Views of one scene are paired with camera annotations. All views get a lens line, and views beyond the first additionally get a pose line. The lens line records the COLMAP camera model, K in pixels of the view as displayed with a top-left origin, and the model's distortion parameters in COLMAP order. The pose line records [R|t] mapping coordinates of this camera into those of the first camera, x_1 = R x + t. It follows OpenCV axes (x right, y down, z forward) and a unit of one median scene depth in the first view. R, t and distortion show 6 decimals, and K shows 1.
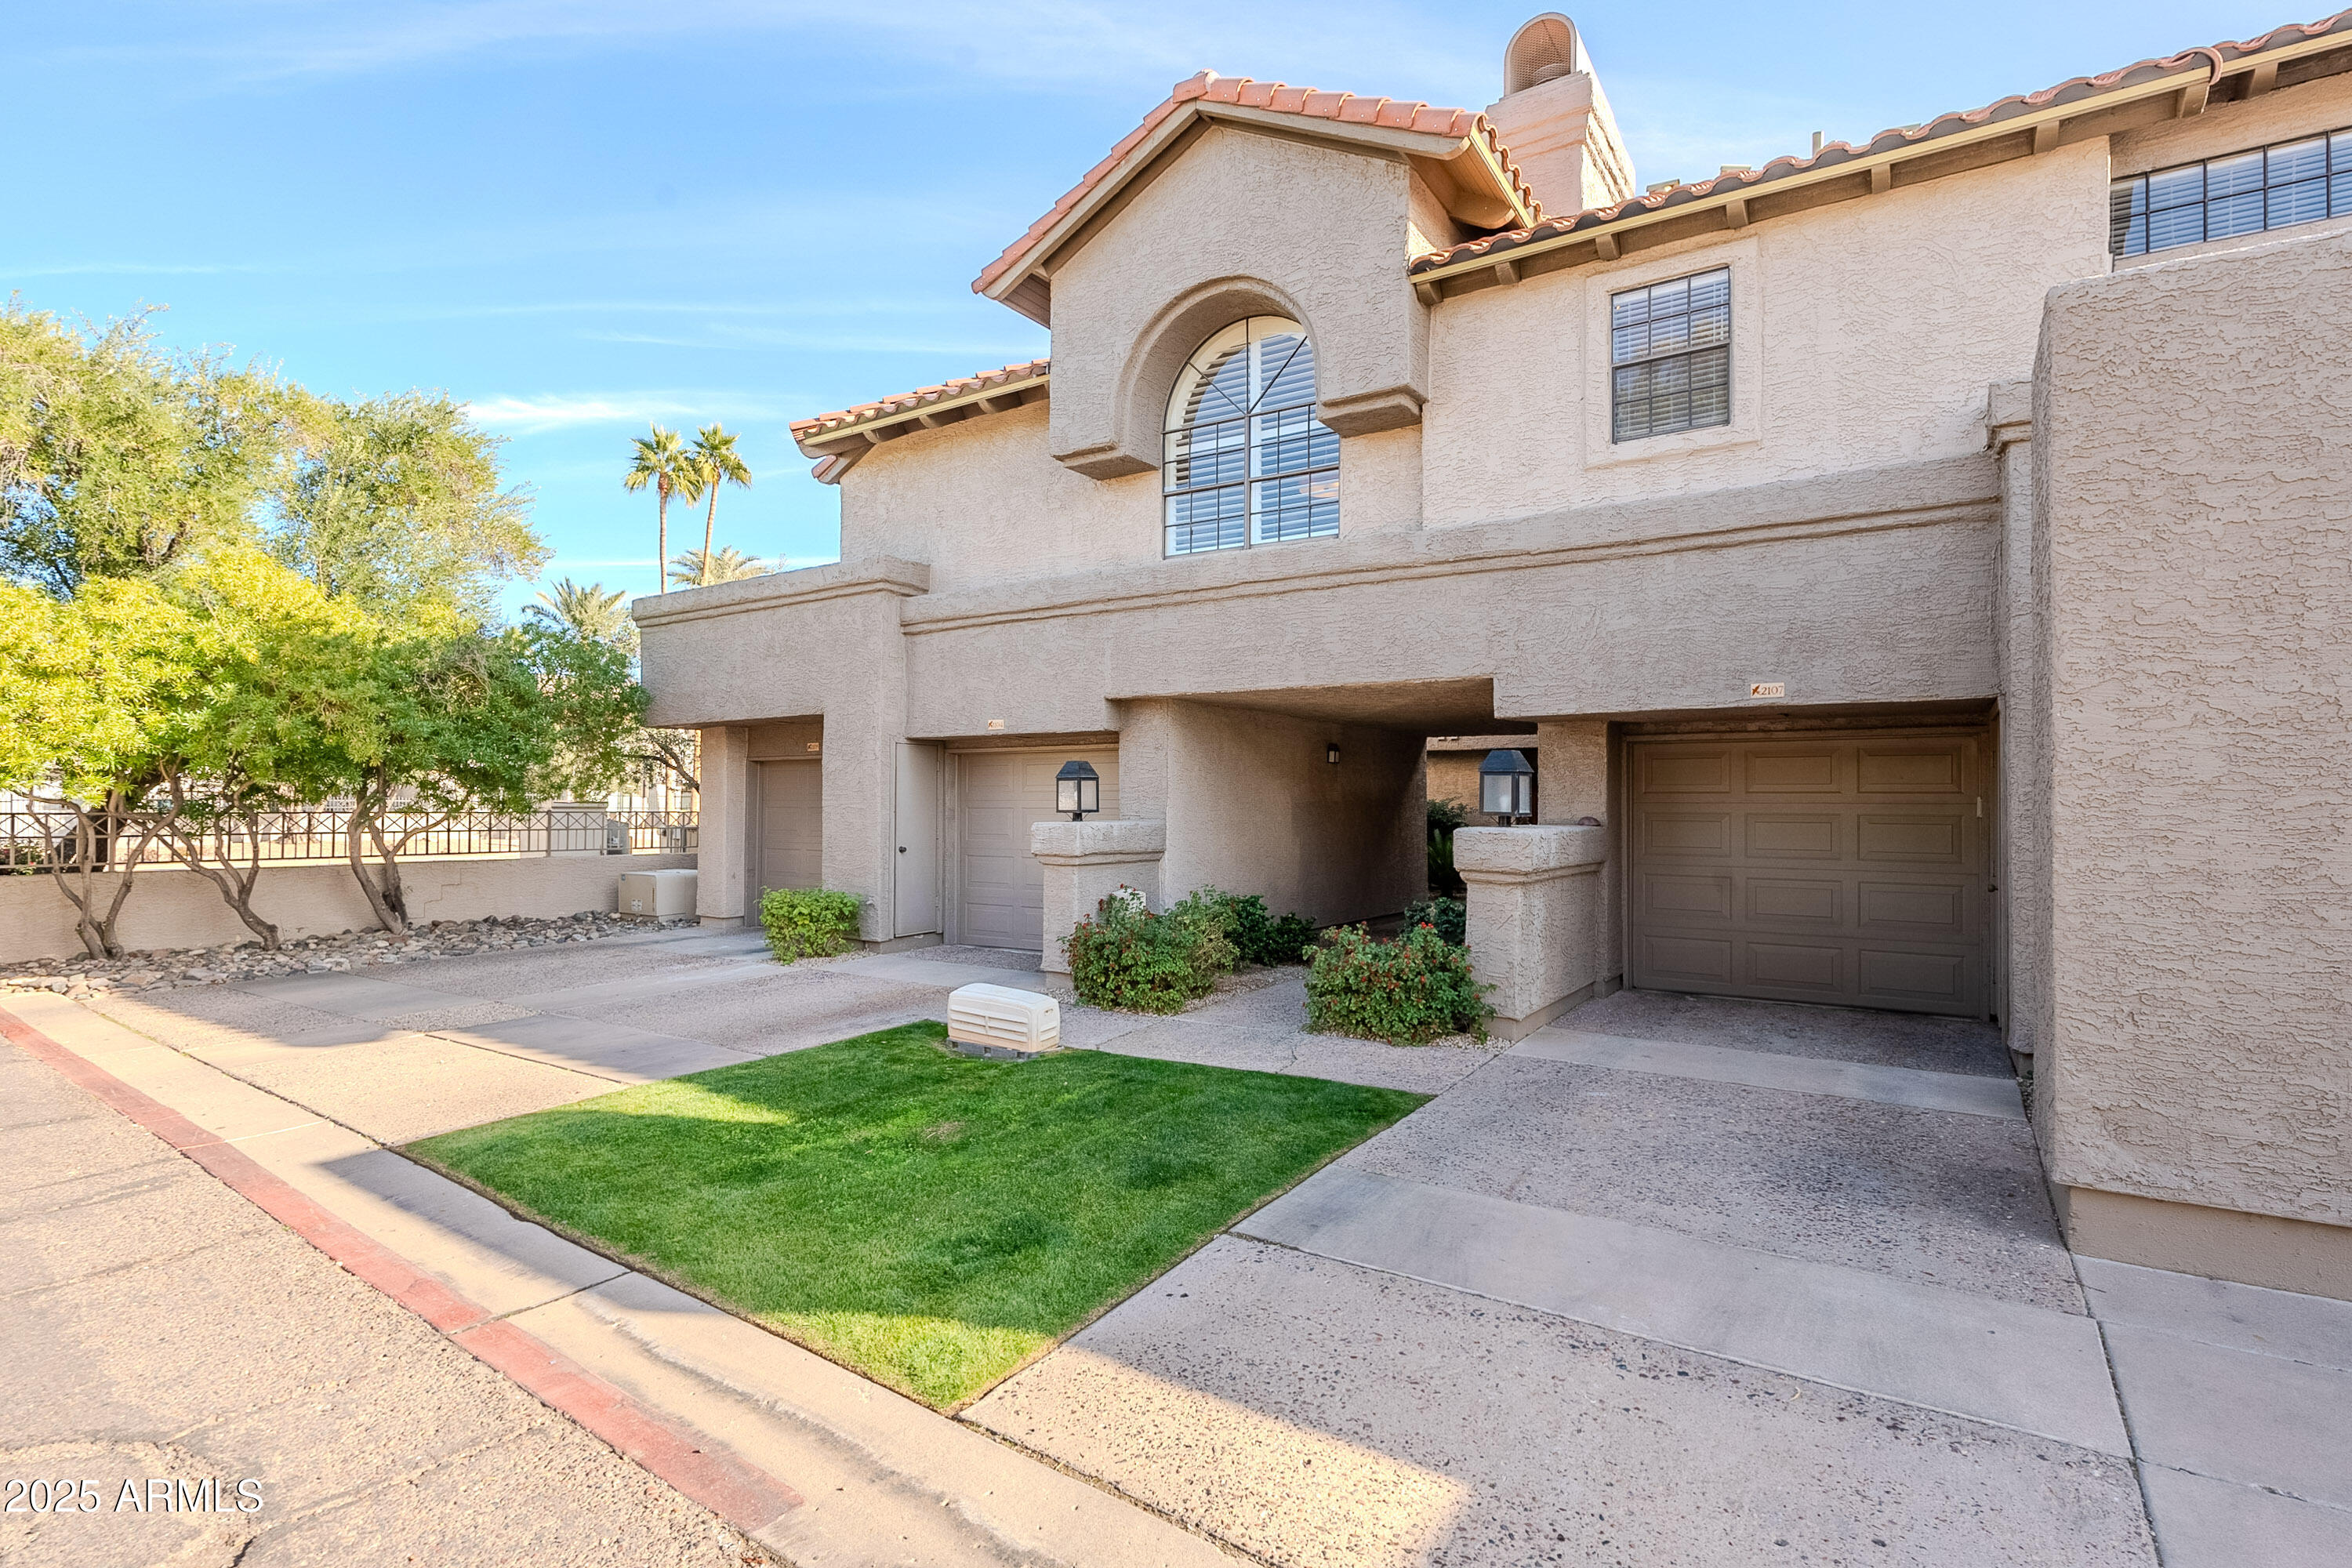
lens RADIAL K [[1142.0, 0, 1131.3], [0, 1142.0, 786.0], [0, 0, 1]] dist [-0.000886, 0.000446]
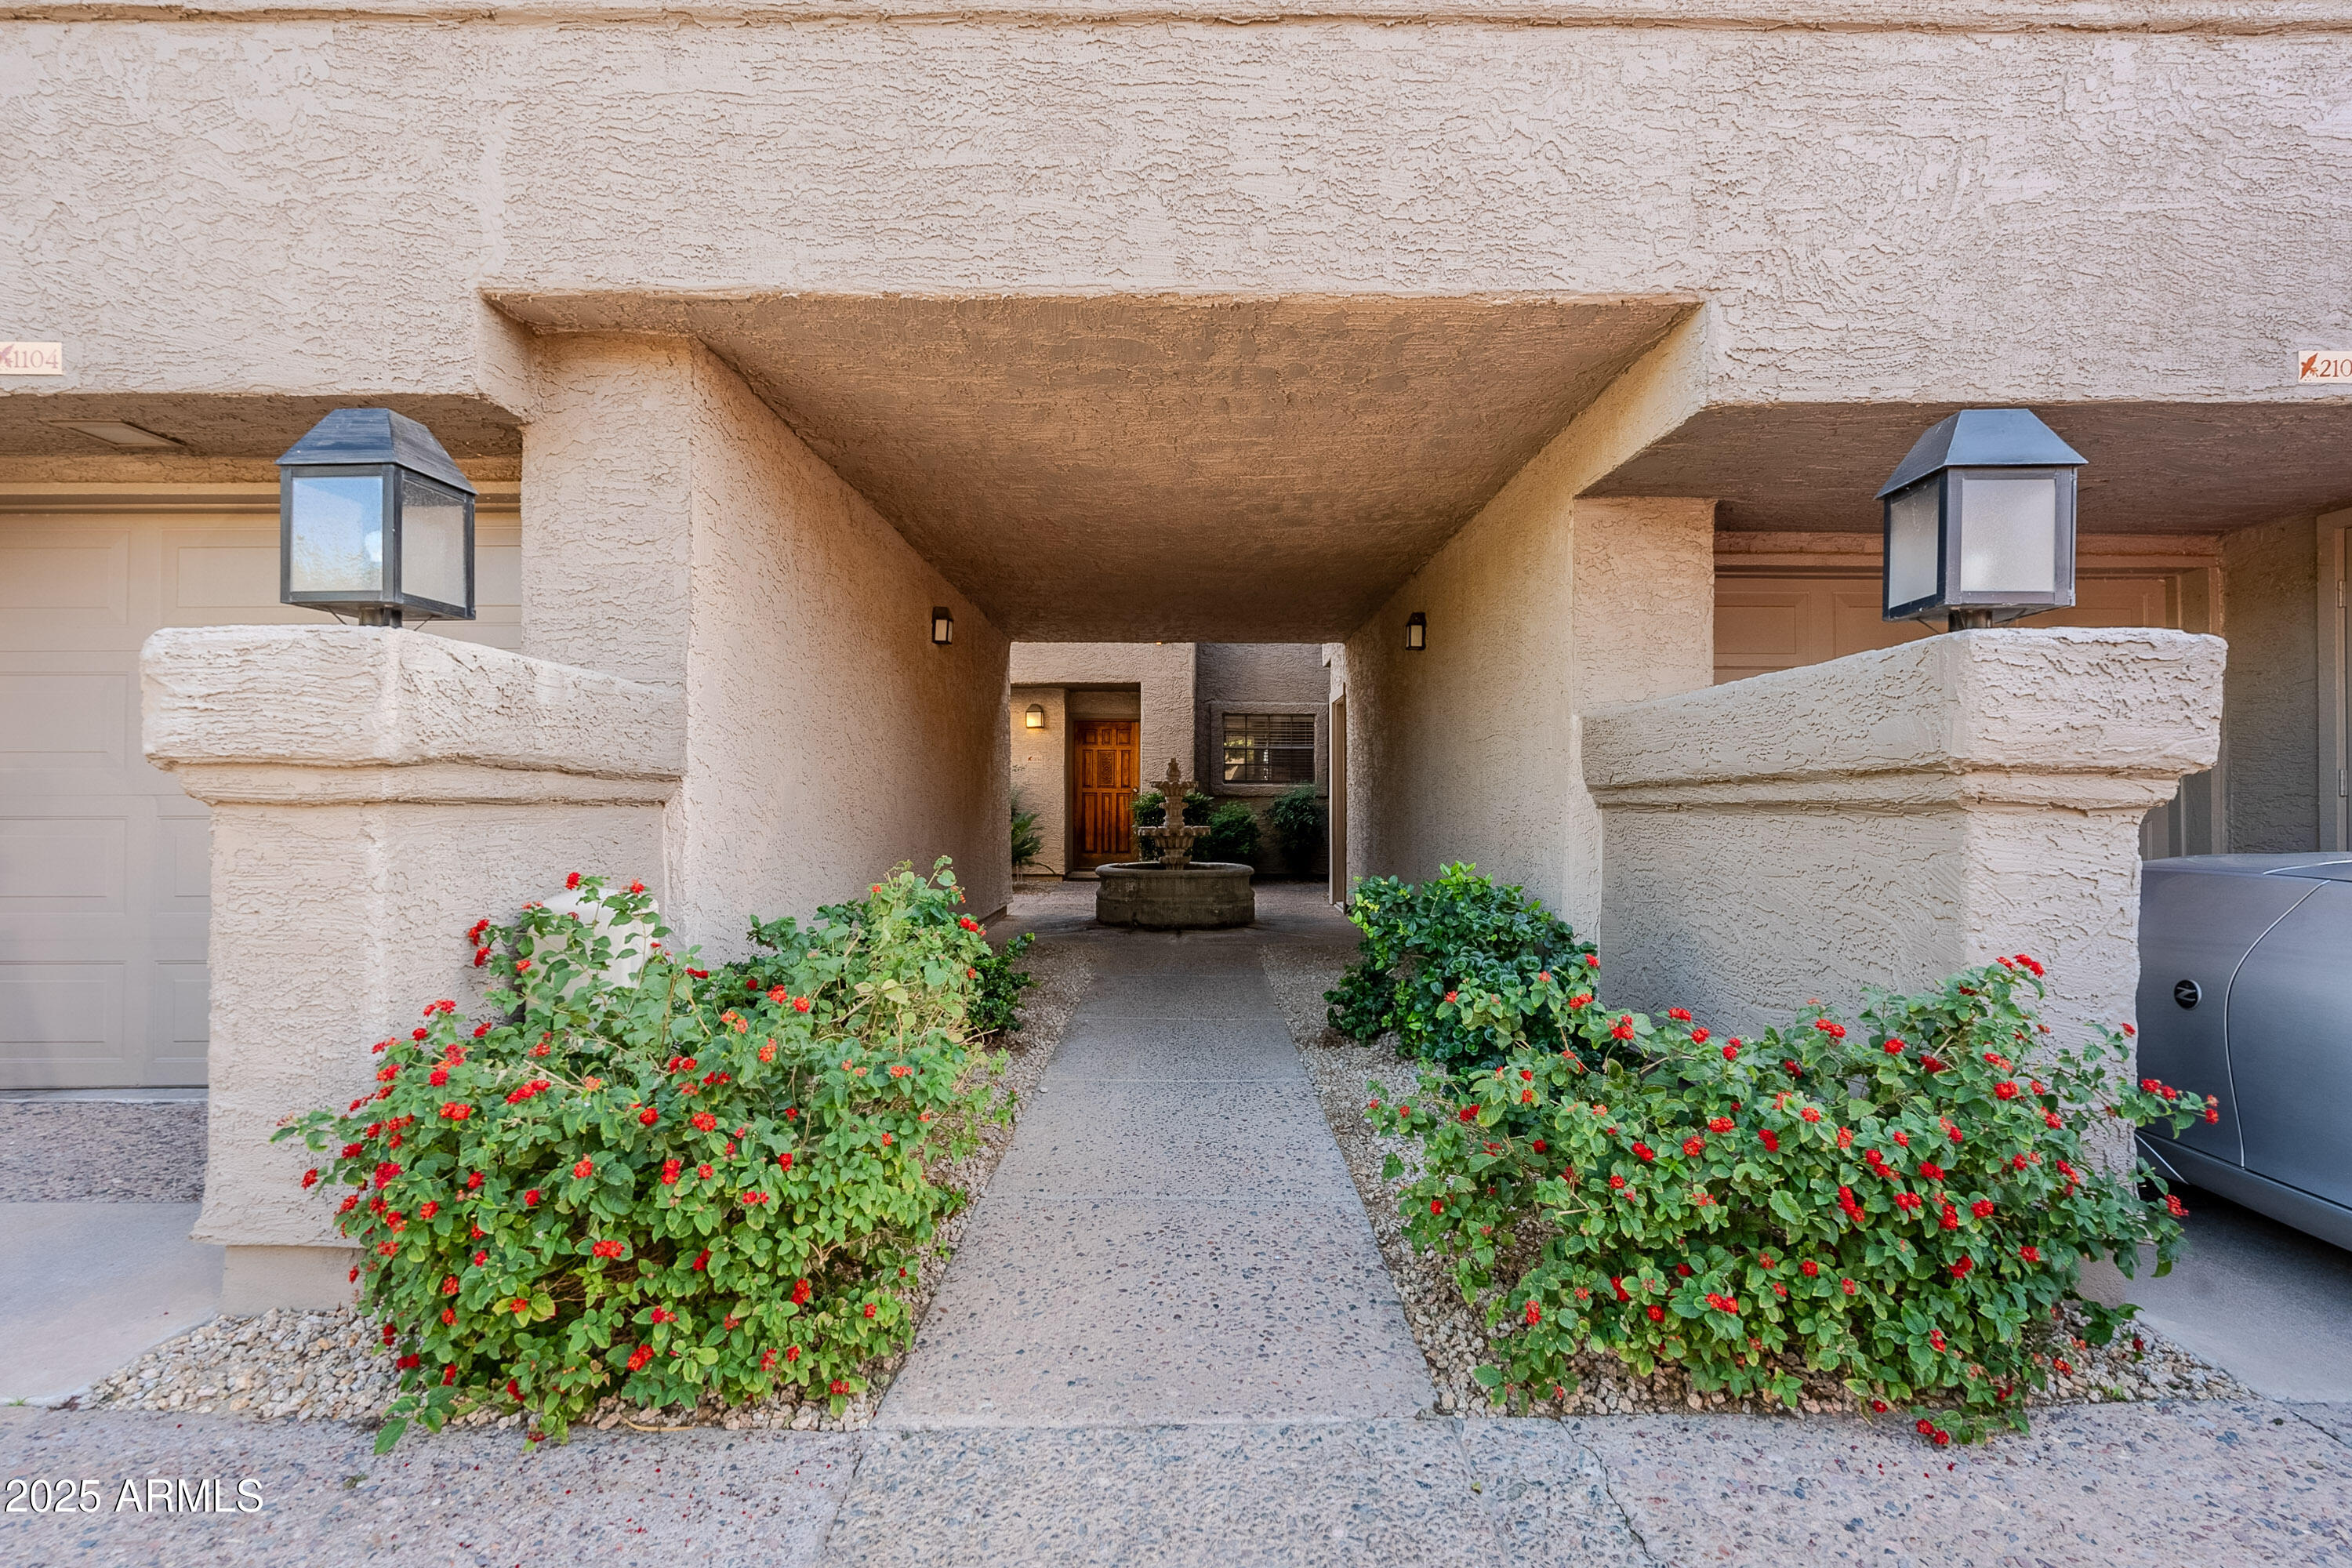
lens RADIAL K [[1133.5, 0, 1182.1], [0, 1133.5, 791.8], [0, 0, 1]] dist [-0.002471, 0.000331]
pose [[0.827667, 0.003192, 0.561210, -0.044001], [-0.009699, 0.999916, 0.008616, 0.066186], [-0.561136, -0.012575, 0.827628, 0.730853]]
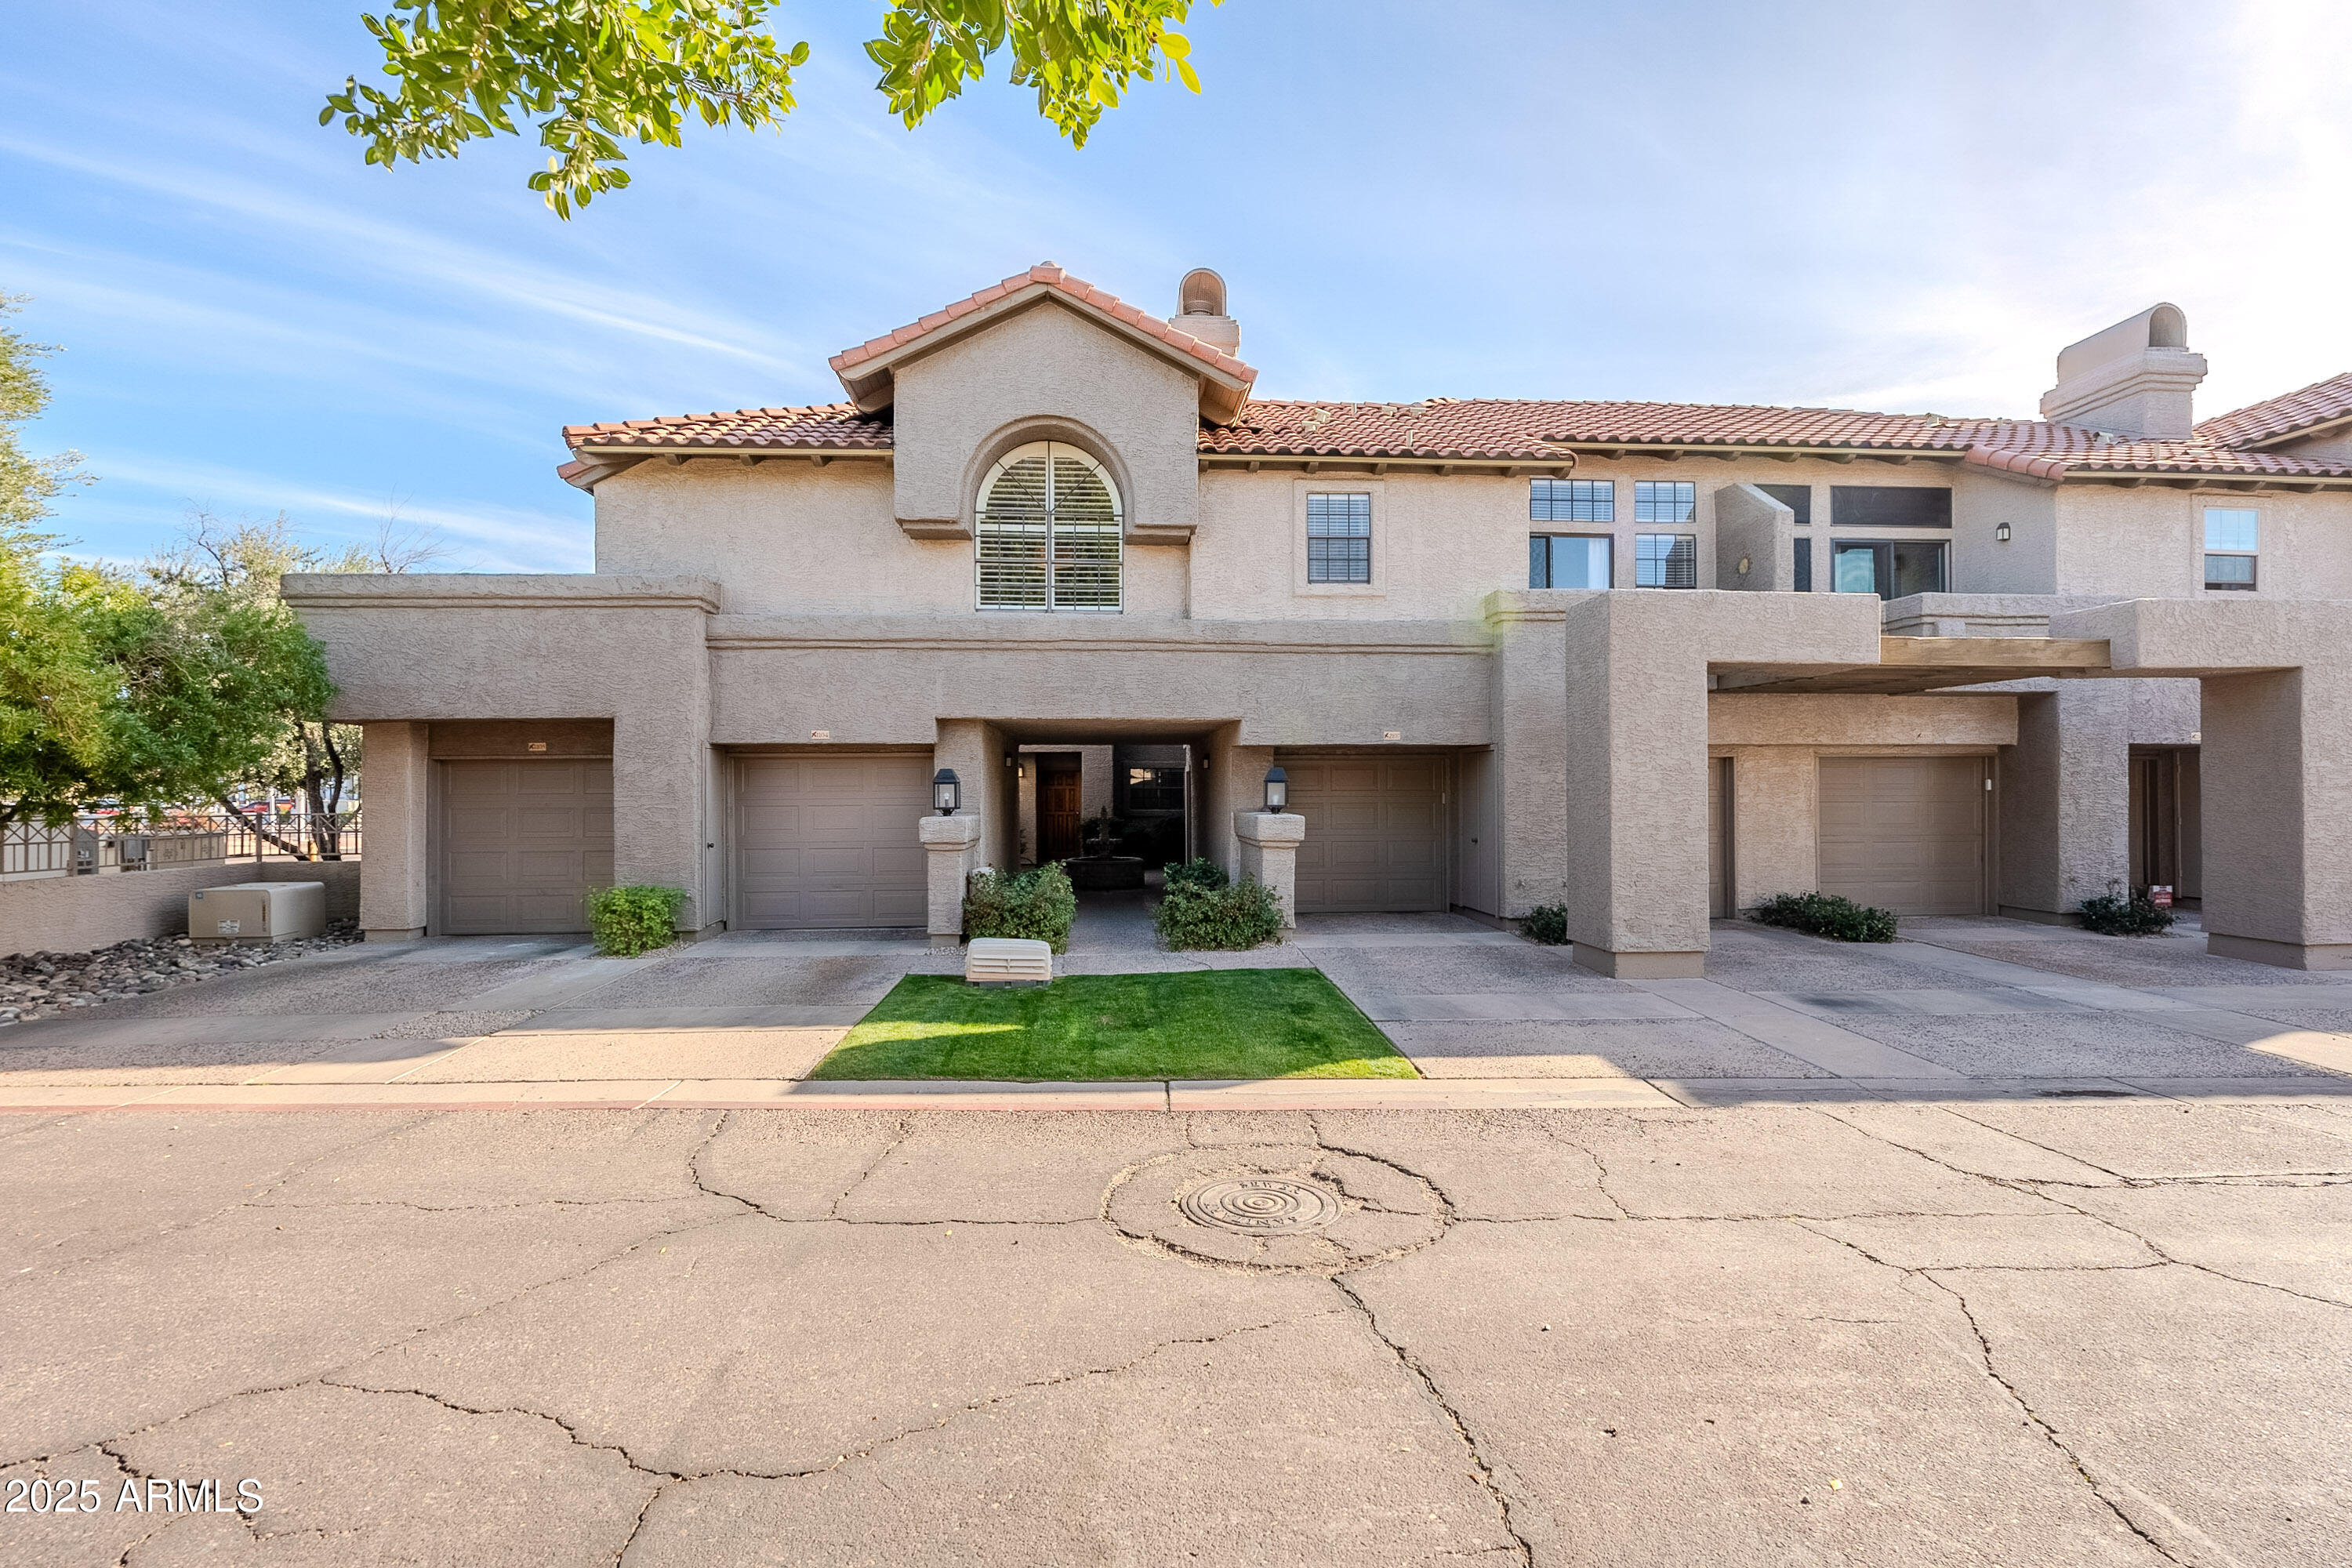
lens RADIAL K [[1117.2, 0, 1176.0], [0, 1117.2, 784.0], [0, 0, 1]] dist [-0.001299, 0.000067]
pose [[0.785644, -0.002971, 0.618671, -0.668016], [-0.002746, 0.999962, 0.008289, -0.017396], [-0.618672, -0.008211, 0.785606, -0.149431]]
